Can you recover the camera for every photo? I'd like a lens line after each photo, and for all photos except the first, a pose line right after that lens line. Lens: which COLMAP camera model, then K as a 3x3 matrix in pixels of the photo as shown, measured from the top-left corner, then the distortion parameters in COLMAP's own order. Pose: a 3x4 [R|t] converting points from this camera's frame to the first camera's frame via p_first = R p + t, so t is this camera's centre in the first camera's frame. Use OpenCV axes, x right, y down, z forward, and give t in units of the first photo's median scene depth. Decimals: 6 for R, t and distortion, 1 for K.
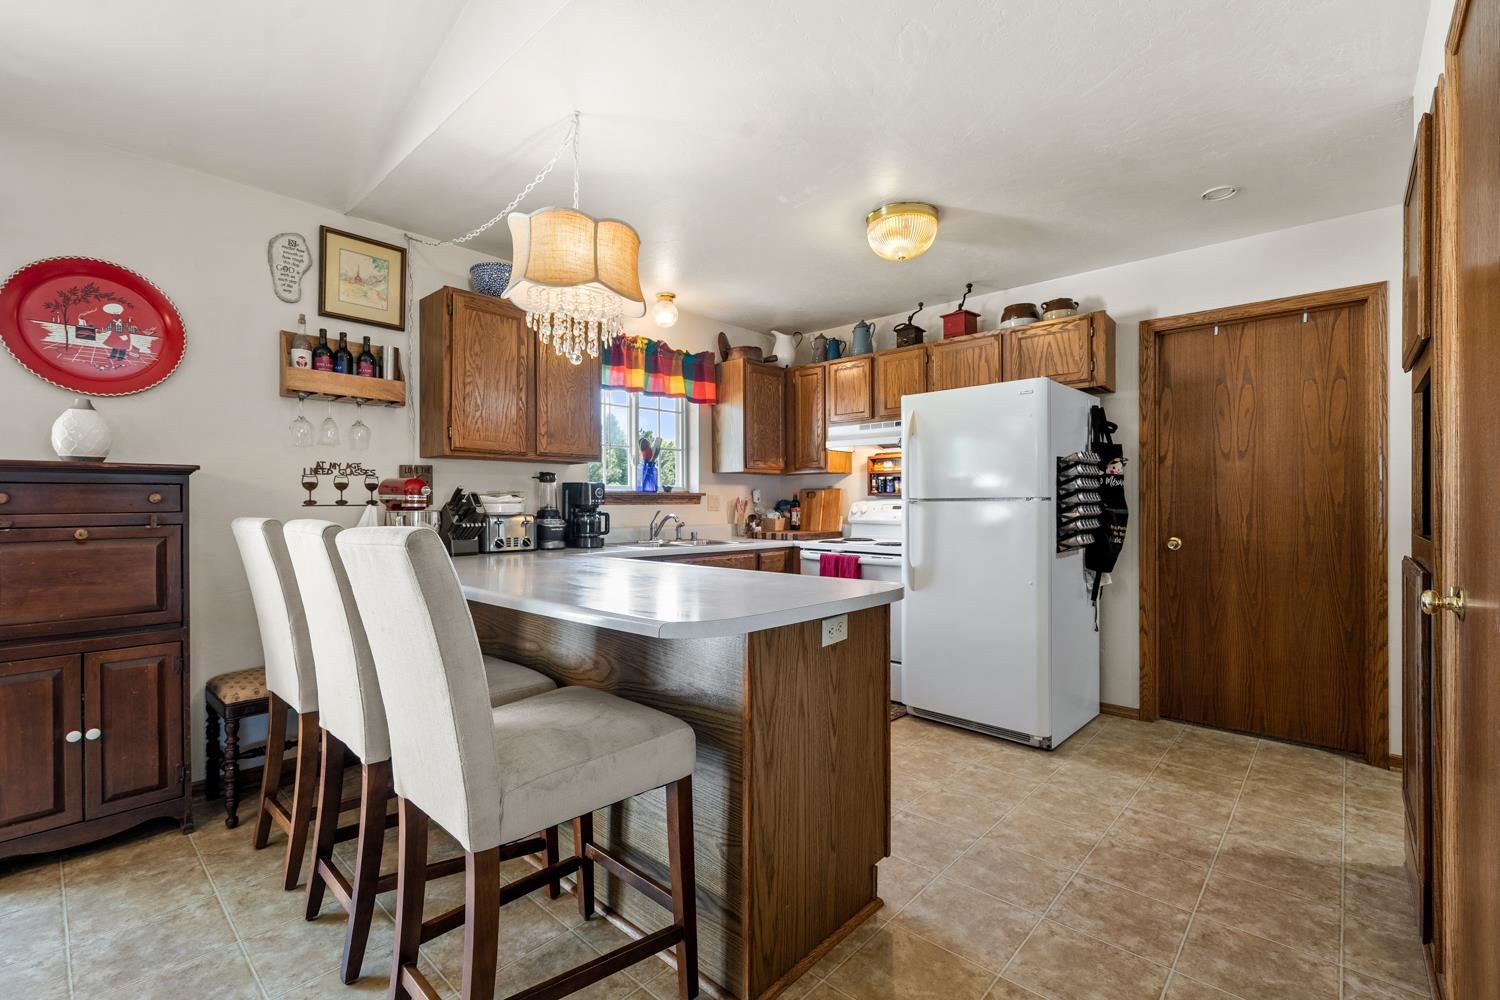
lens RADIAL K [[657.5, 0, 750.5], [0, 657.5, 503.1], [0, 0, 1]] dist [0.000154, -0.000053]
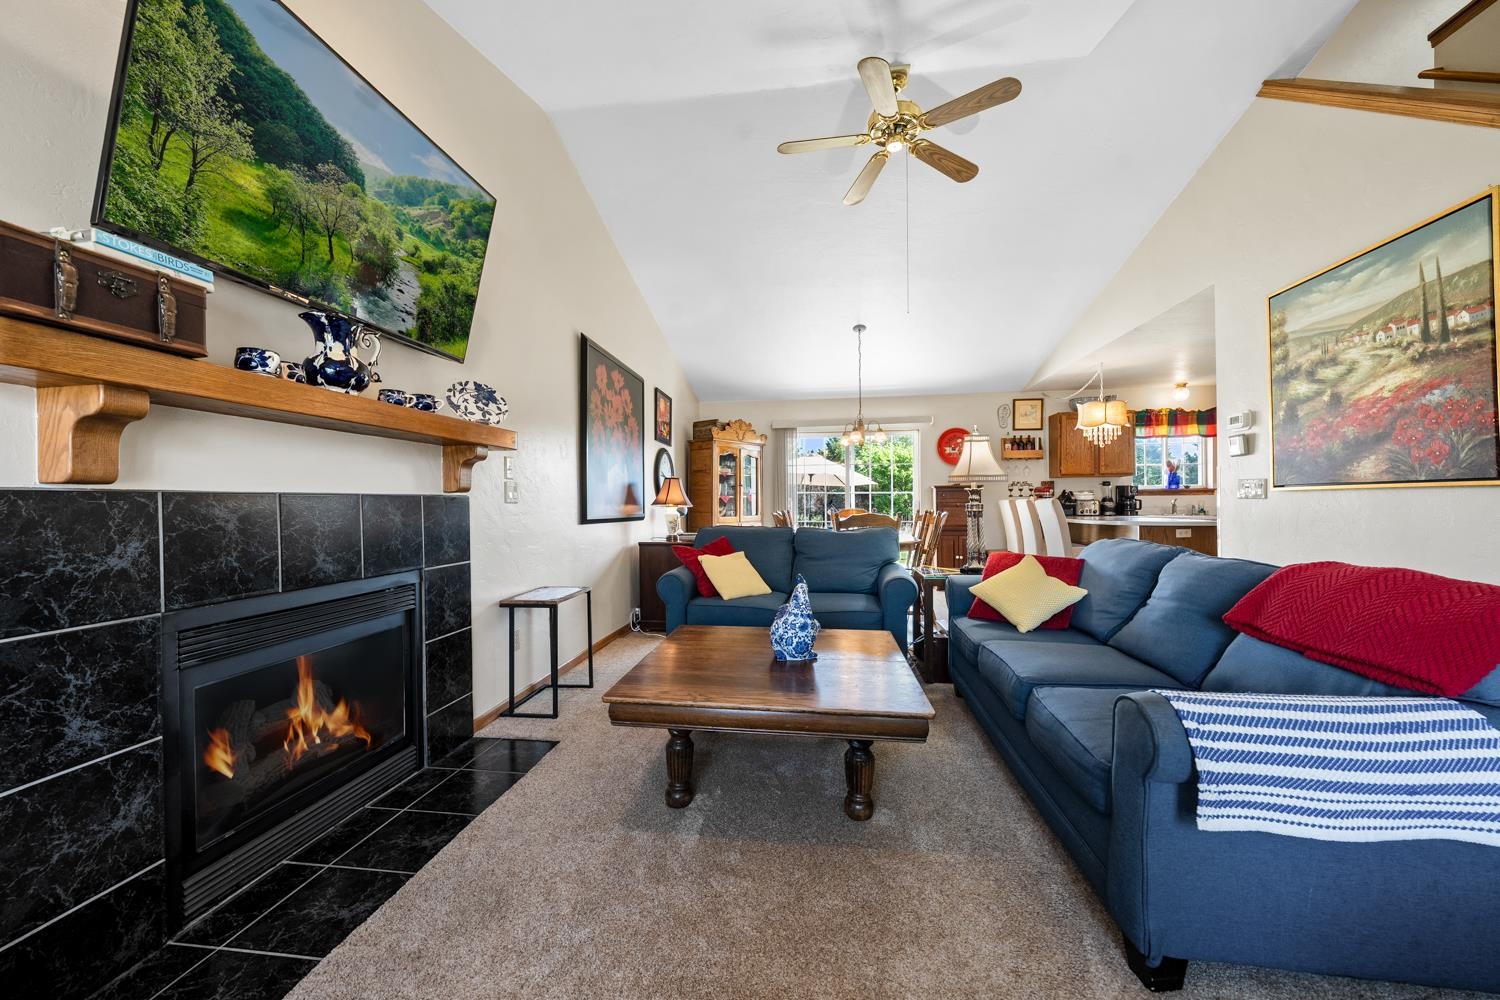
lens RADIAL K [[565.9, 0, 750.0], [0, 565.9, 500.0], [0, 0, 1]] dist [-0.000627, 0.000027]
pose [[0.568576, -0.007001, -0.822601, 0.679549], [0.007323, 0.999967, -0.003449, 0.017012], [0.822598, -0.004063, 0.568609, -1.274036]]
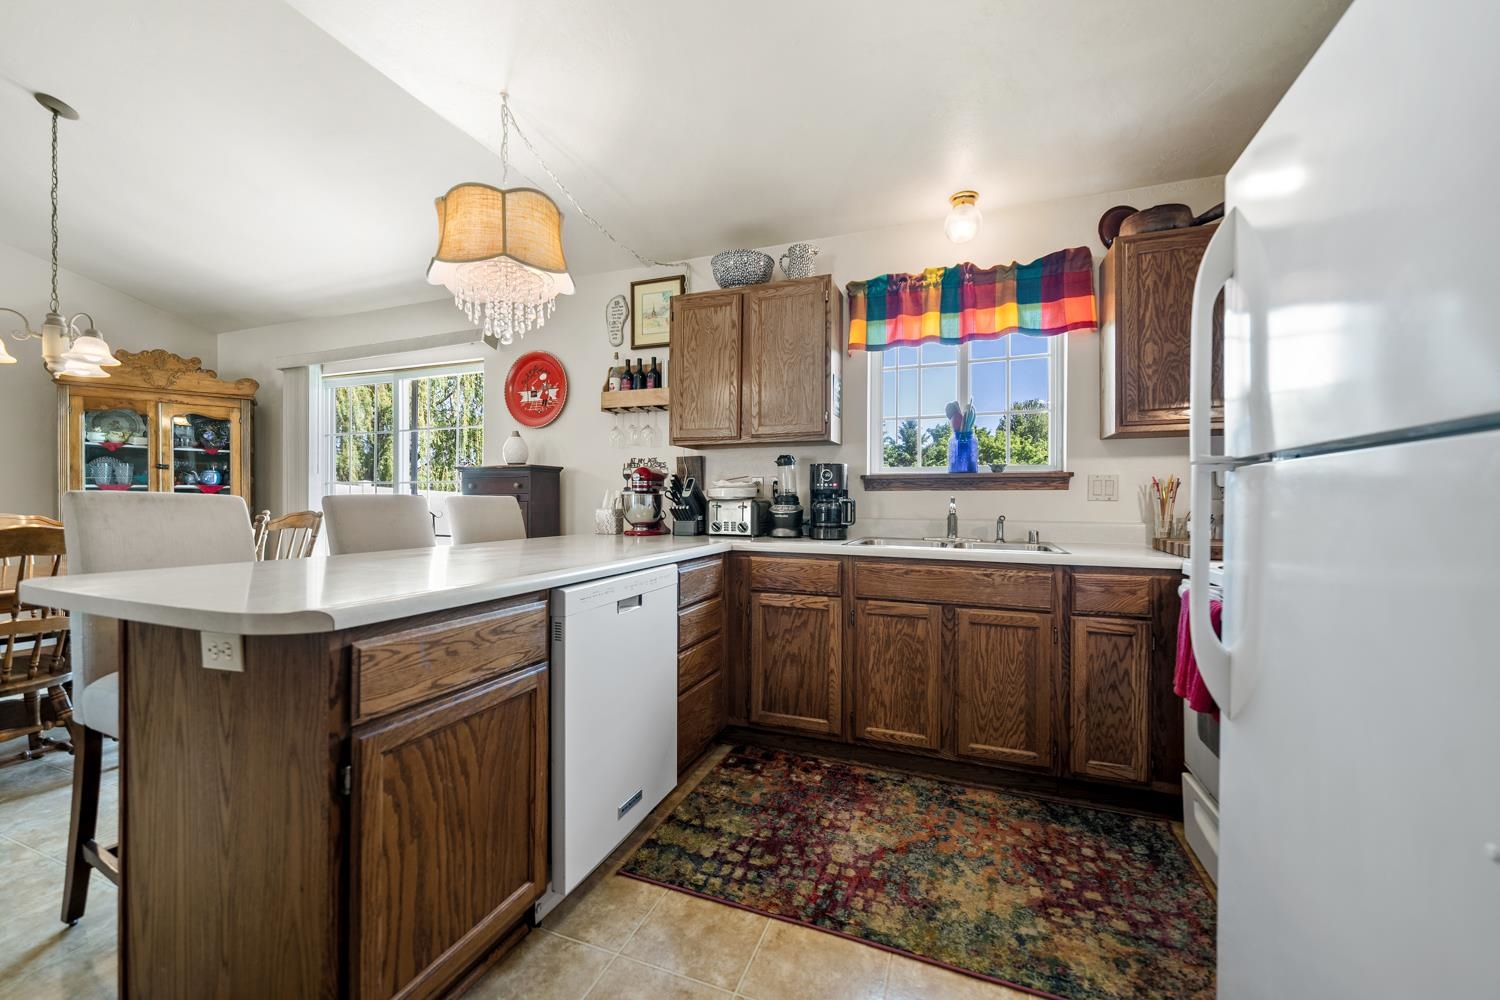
lens RADIAL K [[582.8, 0, 746.0], [0, 582.8, 501.8], [0, 0, 1]] dist [-0.000436, 0.000123]
pose [[0.358111, 0.006881, -0.933653, 0.517869], [-0.004948, 0.999973, 0.005473, 0.017868], [0.933666, 0.002660, 0.358136, 0.749708]]
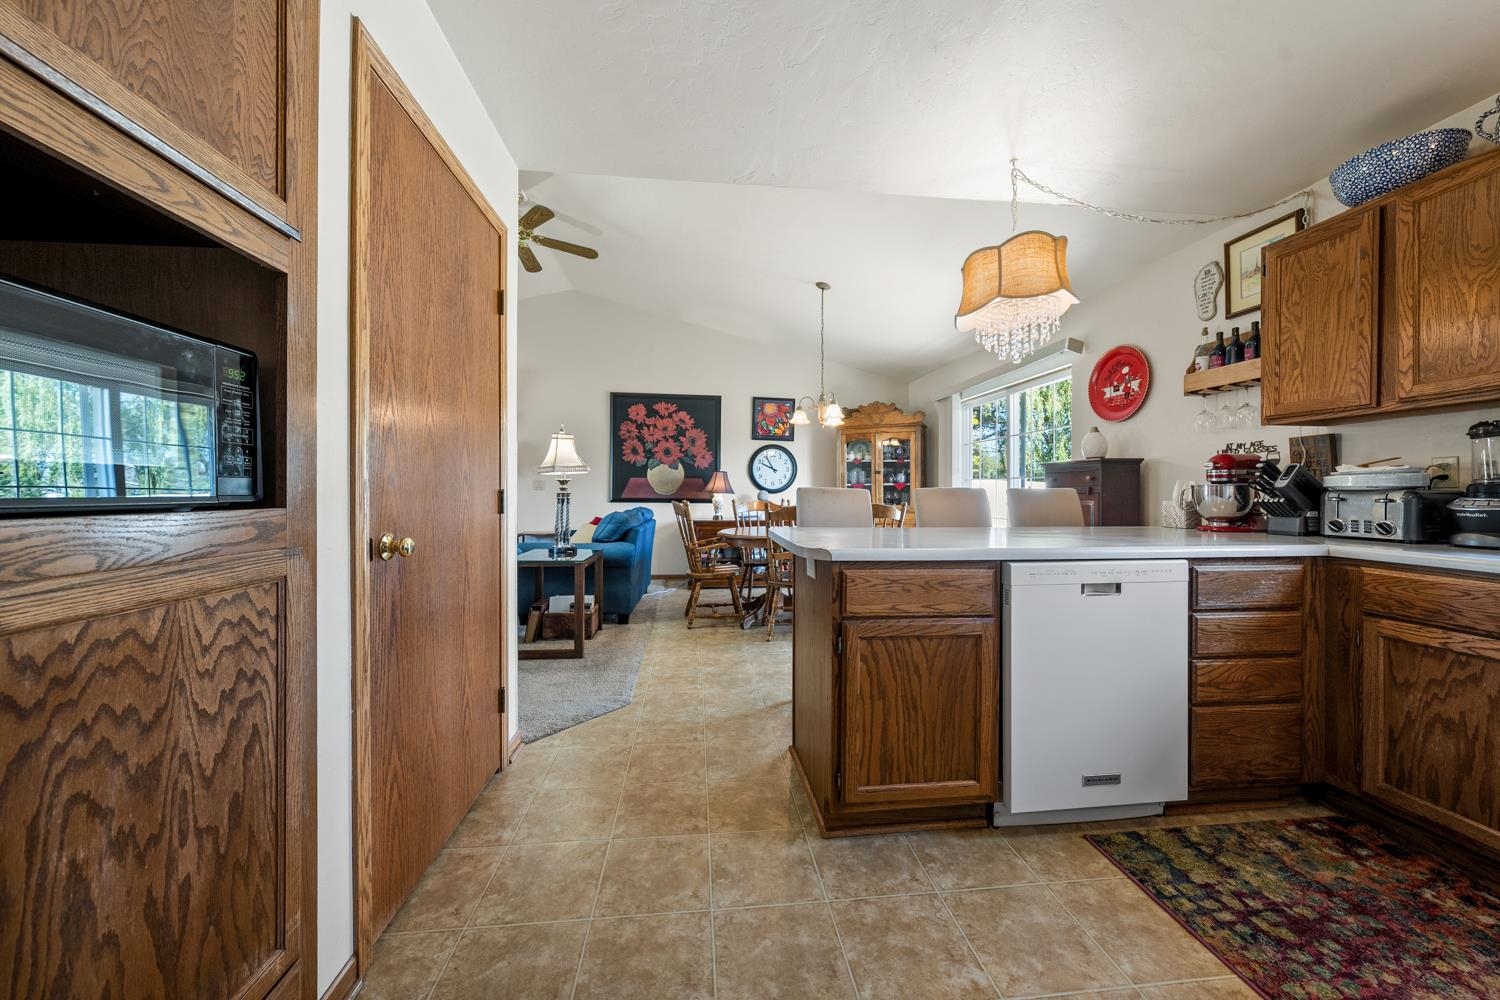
lens RADIAL K [[528.2, 0, 744.4], [0, 528.2, 492.5], [0, 0, 1]] dist [-0.000225, 0.000184]
pose [[-0.674884, 0.002909, -0.737918, 0.595075], [0.000061, 0.999992, 0.003886, 0.019623], [0.737924, 0.002577, -0.674879, 0.948157]]
